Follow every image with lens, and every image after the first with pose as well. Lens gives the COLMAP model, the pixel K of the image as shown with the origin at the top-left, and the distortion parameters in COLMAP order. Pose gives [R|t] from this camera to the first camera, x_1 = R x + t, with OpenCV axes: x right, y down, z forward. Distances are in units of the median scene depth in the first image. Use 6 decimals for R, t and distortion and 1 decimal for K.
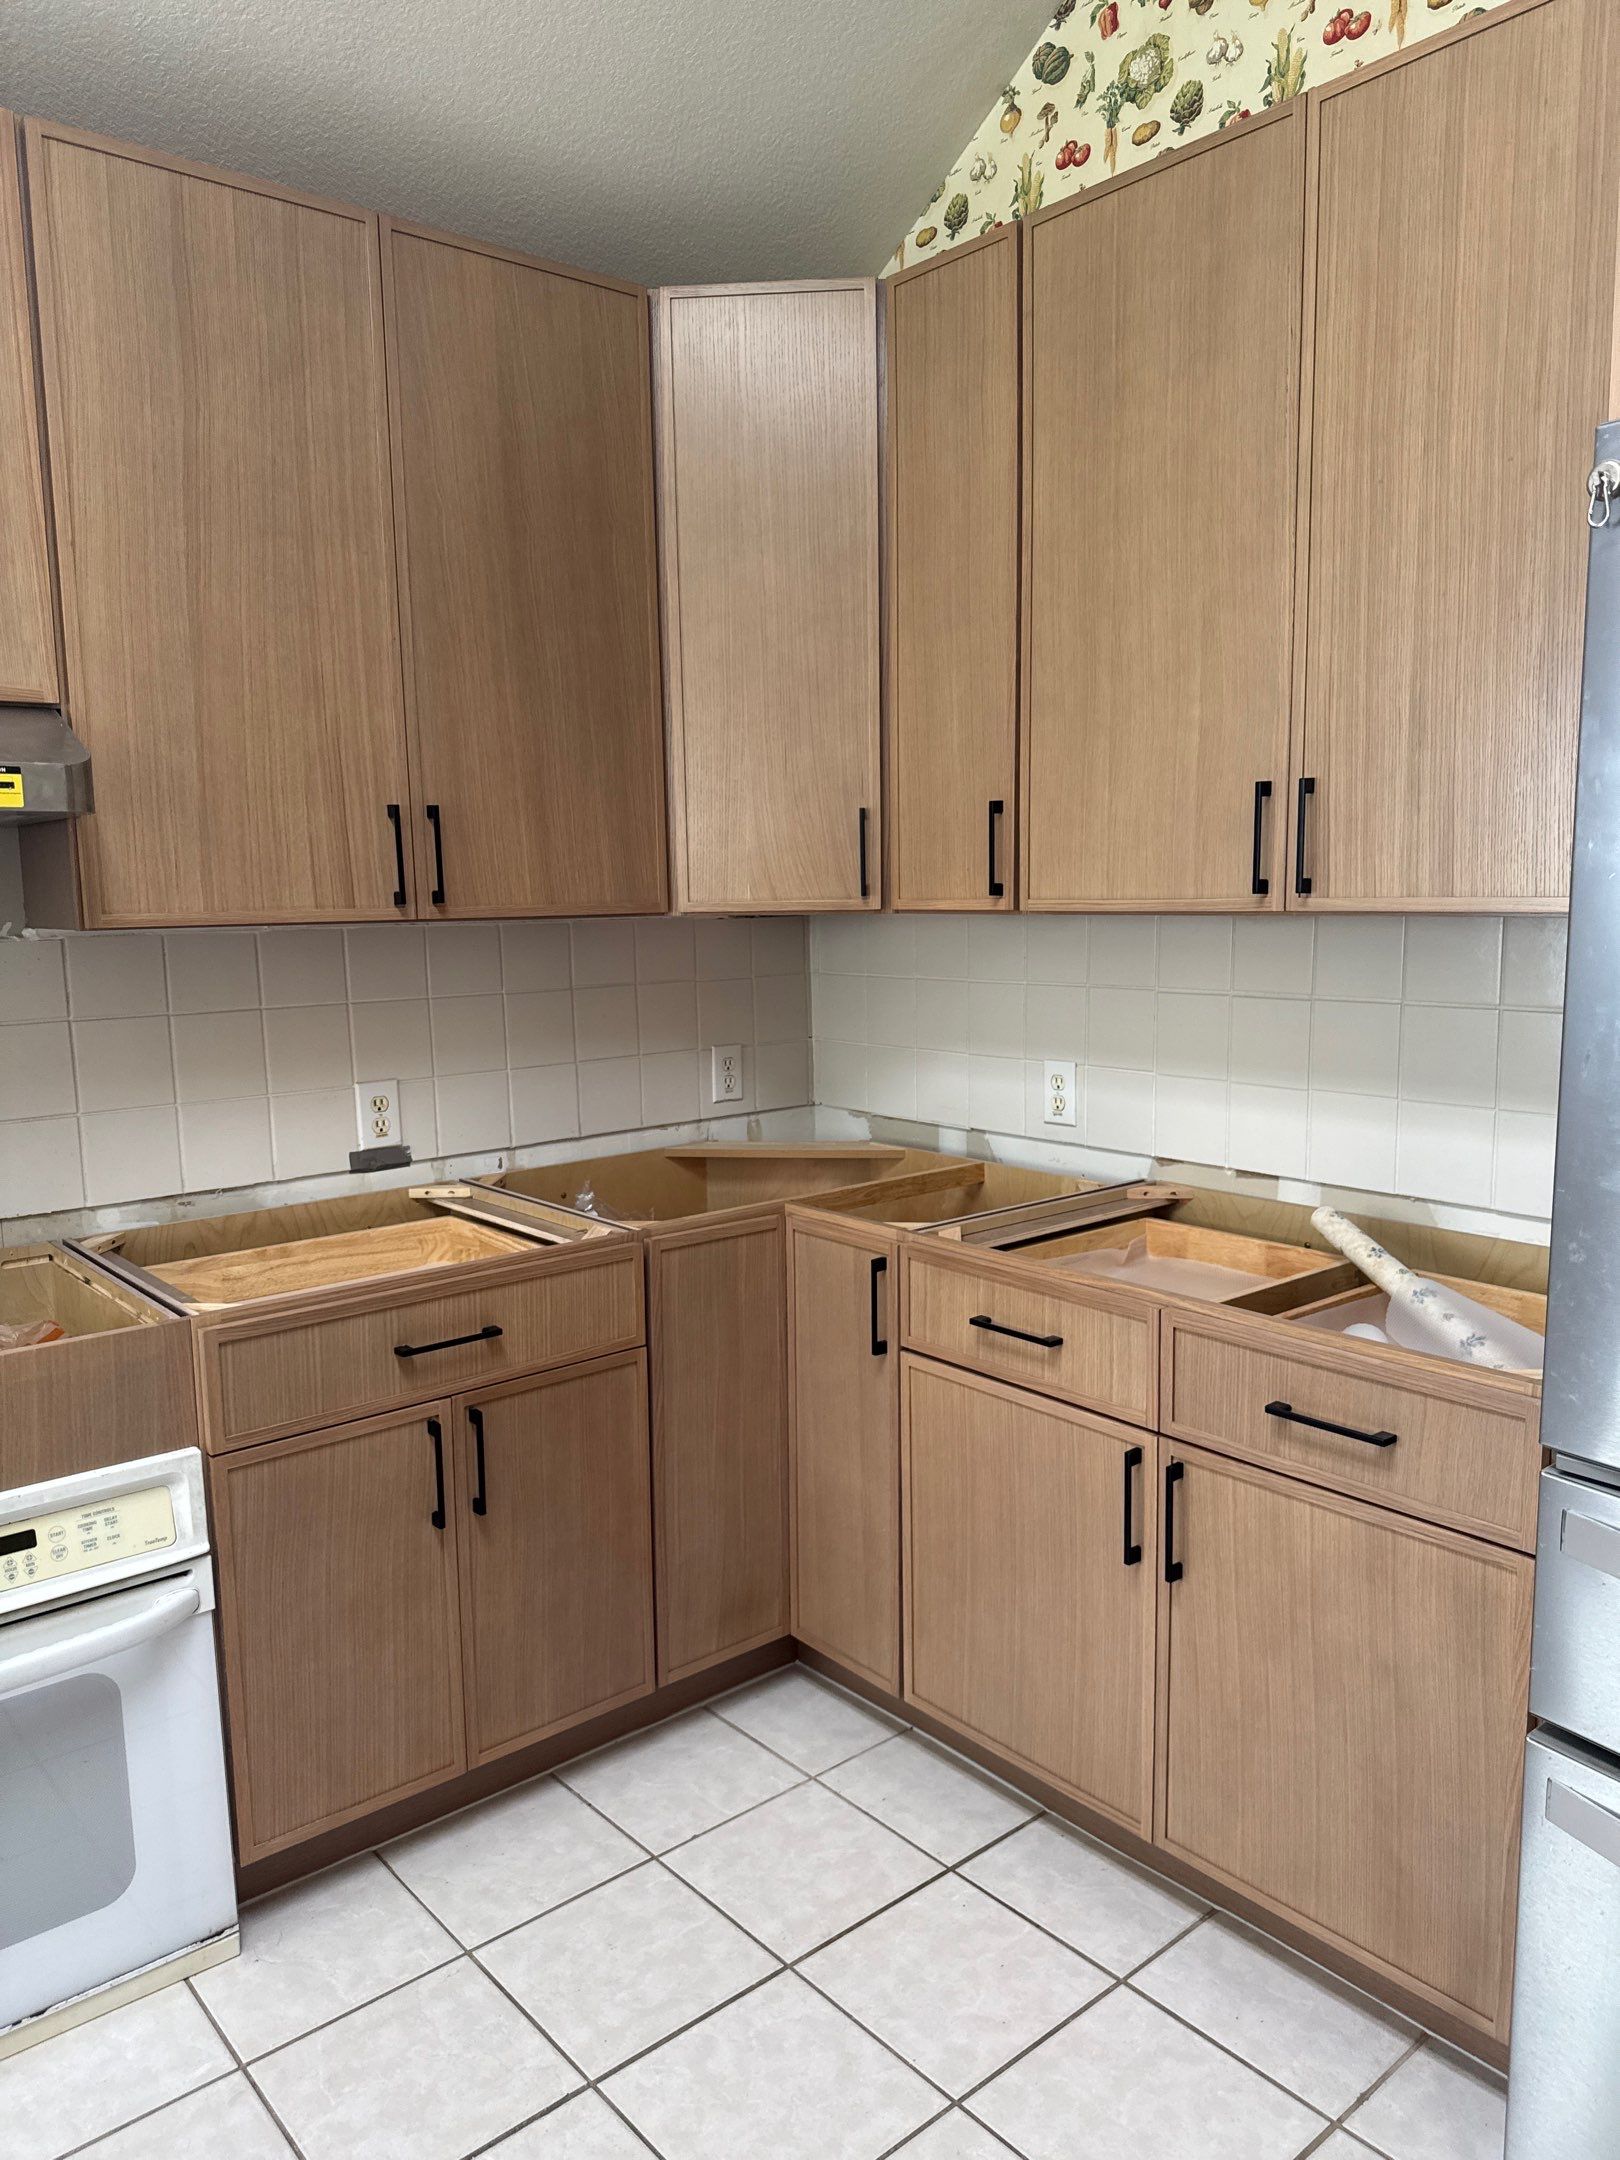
lens RADIAL K [[1533.7, 0, 805.9], [0, 1533.7, 1087.2], [0, 0, 1]] dist [0.038236, -0.042385]
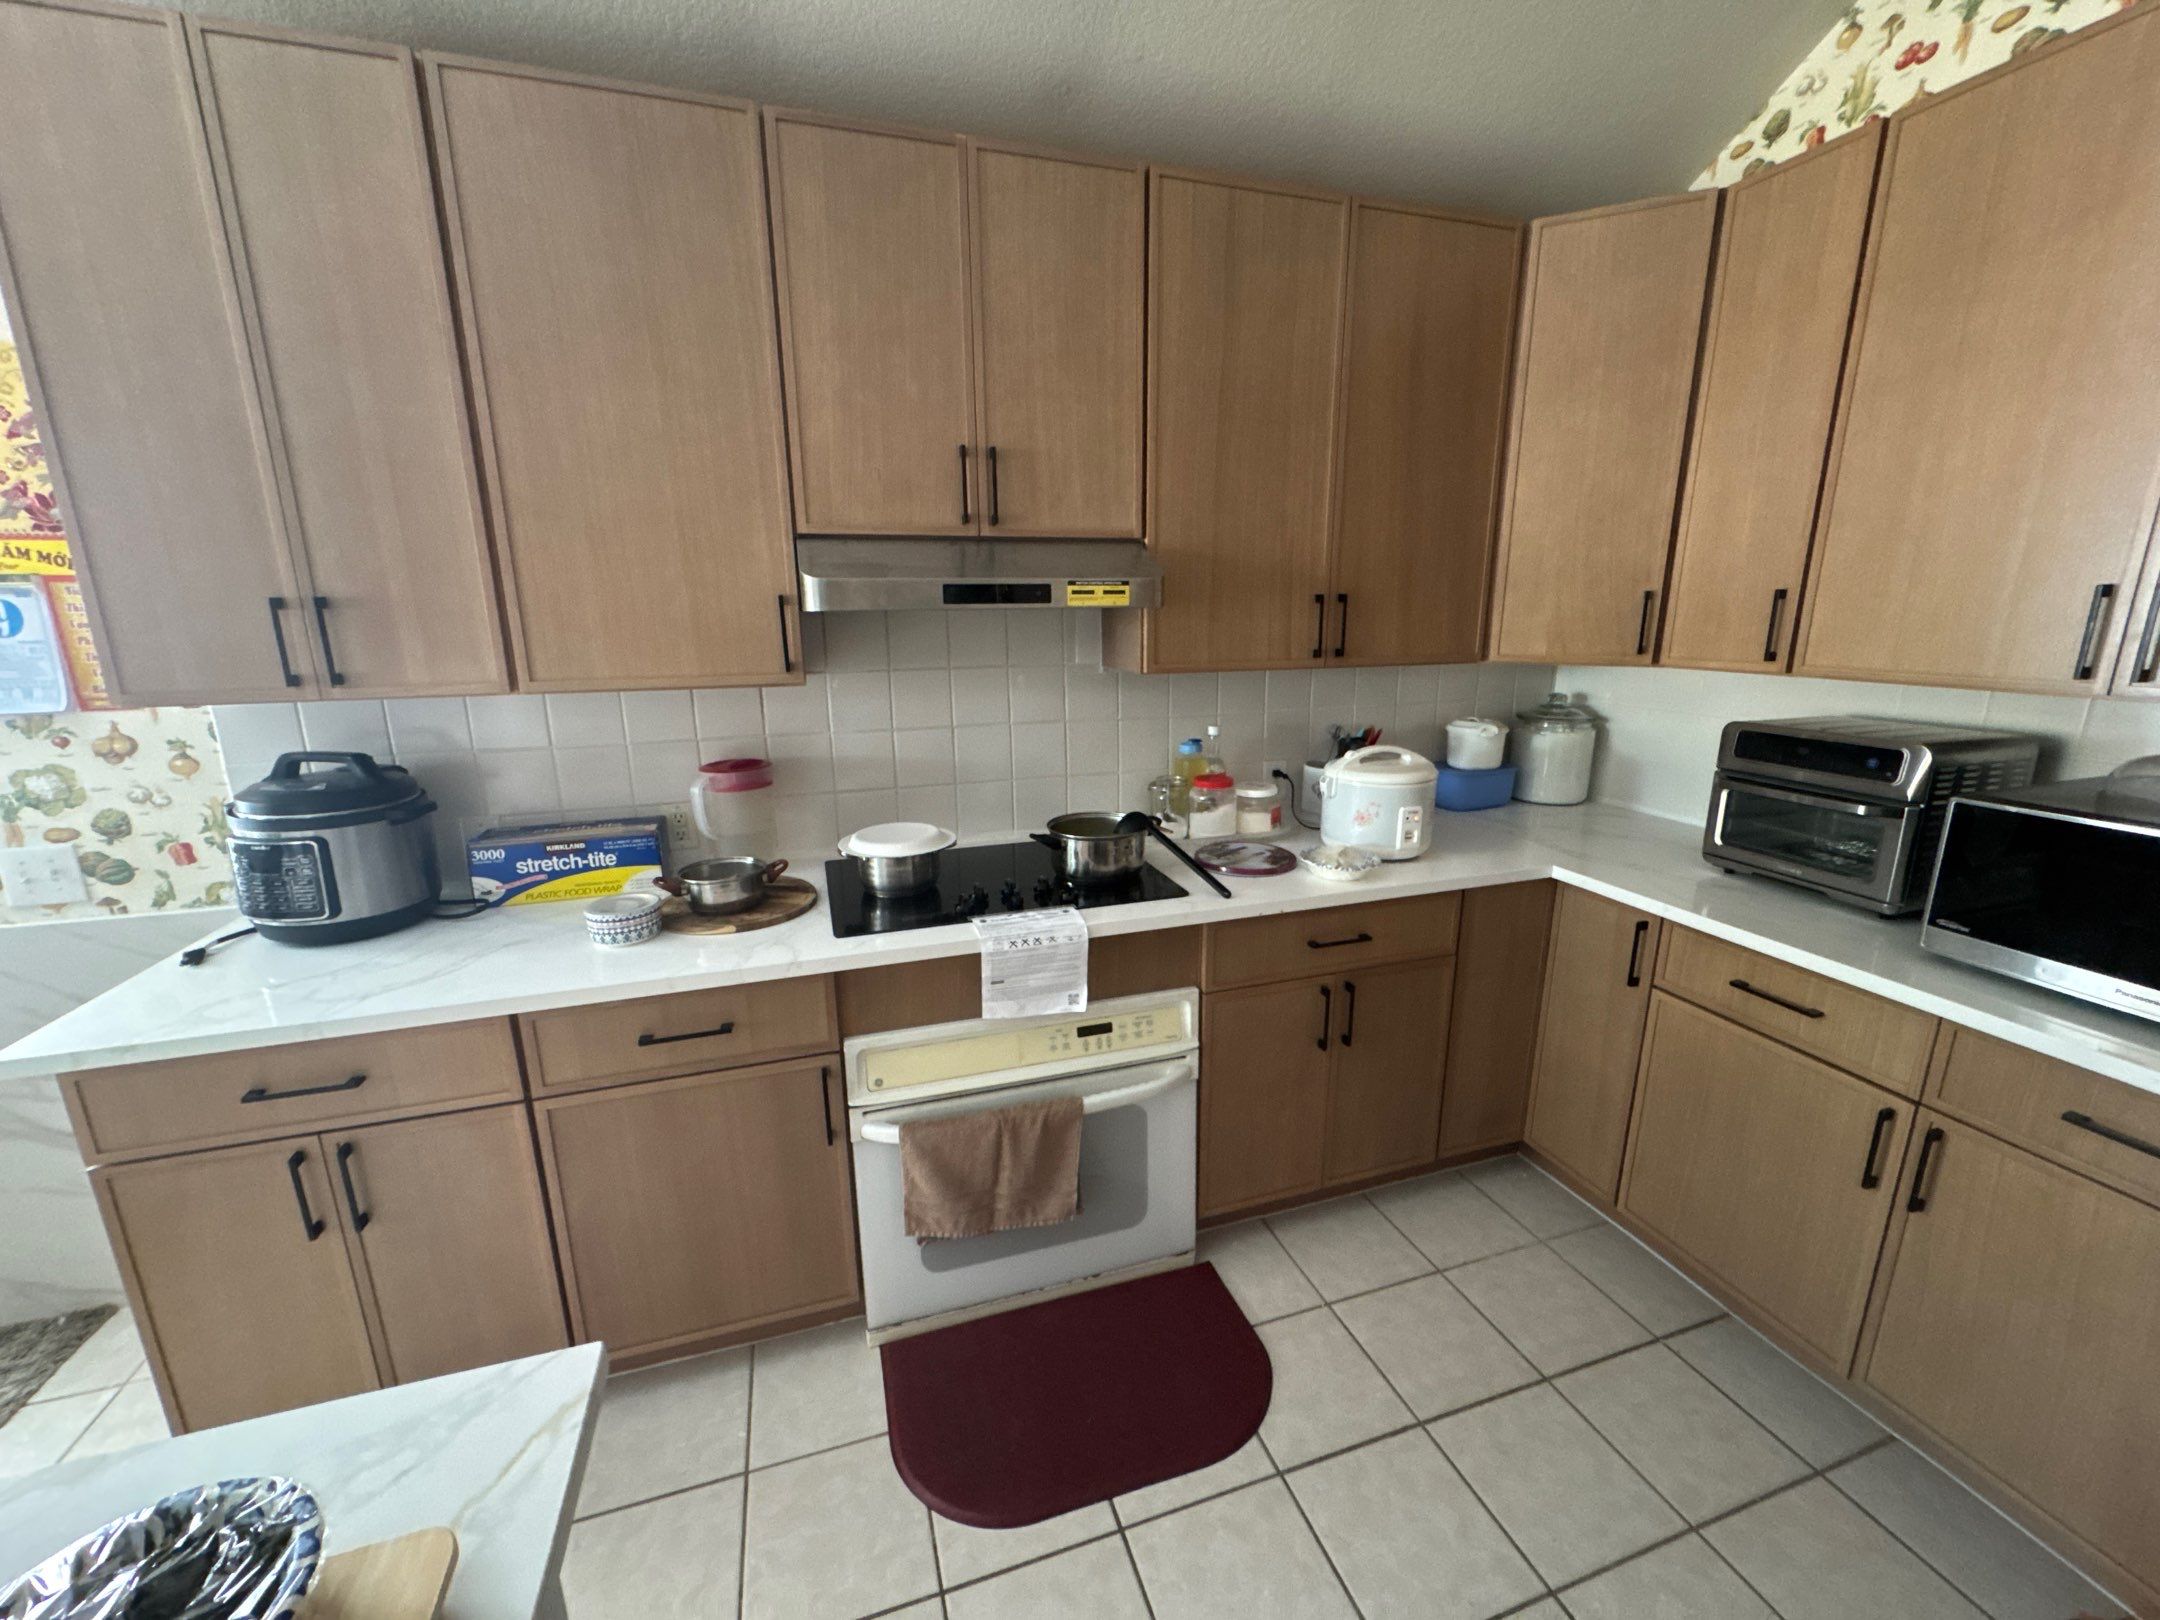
lens RADIAL K [[857.5, 0, 1079.1], [0, 857.5, 809.8], [0, 0, 1]] dist [-0.001745, 0.000081]
pose [[0.926005, 0.095515, -0.365227, -0.160467], [-0.057022, 0.991752, 0.114788, -0.053103], [0.373179, -0.085468, 0.923814, 0.080818]]
